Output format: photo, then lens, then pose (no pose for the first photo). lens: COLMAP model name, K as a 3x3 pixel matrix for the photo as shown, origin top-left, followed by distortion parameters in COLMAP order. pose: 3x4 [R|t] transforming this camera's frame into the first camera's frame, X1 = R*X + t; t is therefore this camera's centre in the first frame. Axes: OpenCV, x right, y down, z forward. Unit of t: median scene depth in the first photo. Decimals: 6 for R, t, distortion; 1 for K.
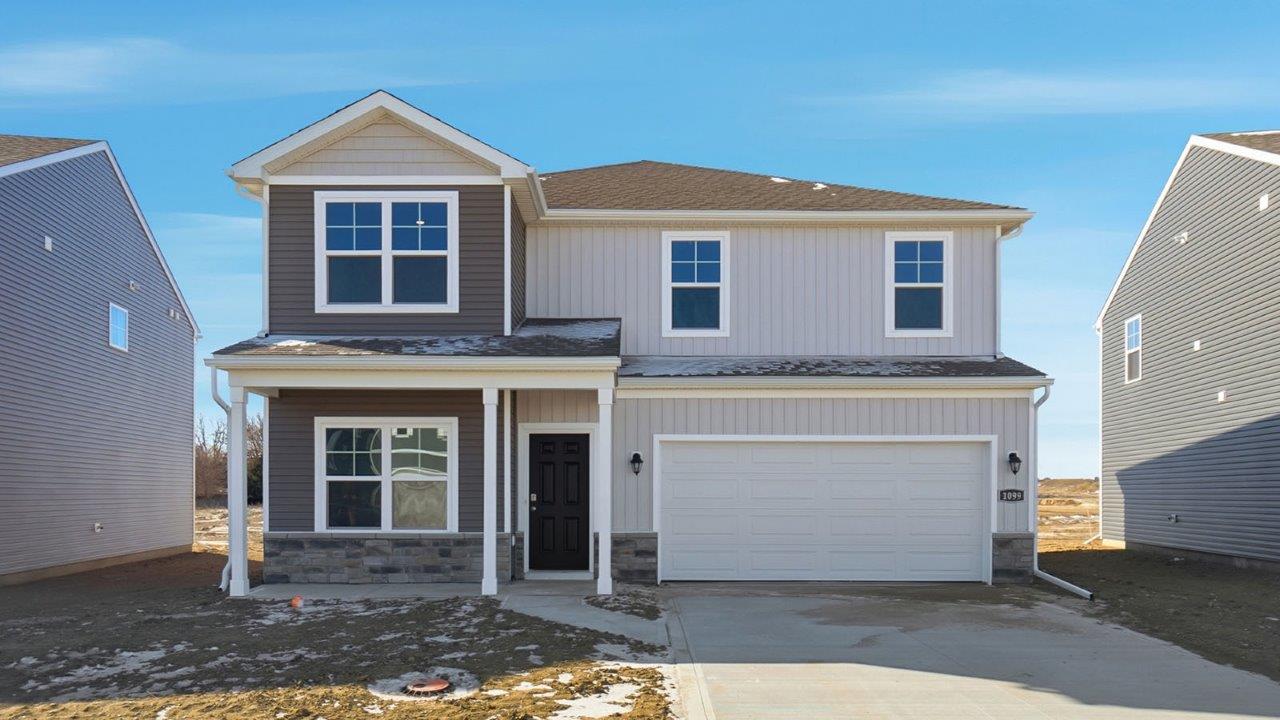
lens RADIAL K [[904.3, 0, 640.6], [0, 904.3, 492.2], [0, 0, 1]] dist [0.002308, 0.002767]
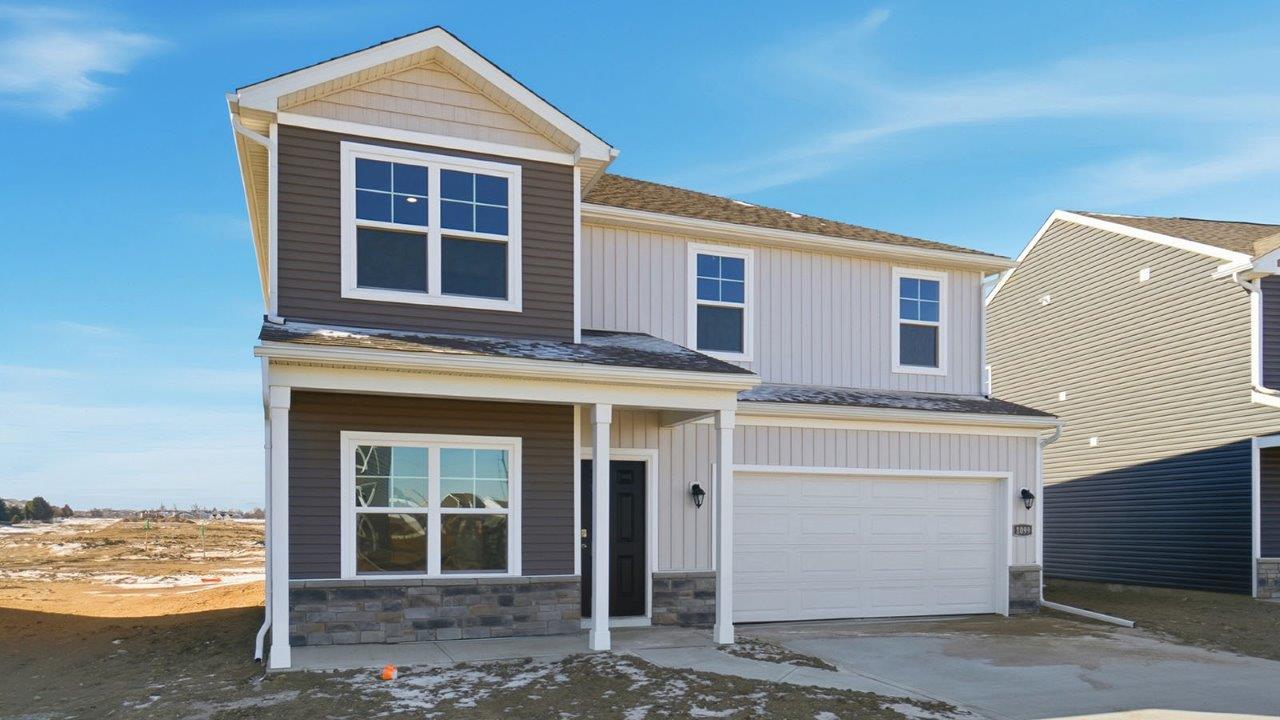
lens RADIAL K [[894.7, 0, 636.2], [0, 894.7, 524.0], [0, 0, 1]] dist [-0.000231, 0.000027]
pose [[0.940154, 0.000552, 0.340749, -0.382311], [-0.000950, 0.999999, 0.001000, -0.004137], [-0.340748, -0.001264, 0.940154, 0.189099]]
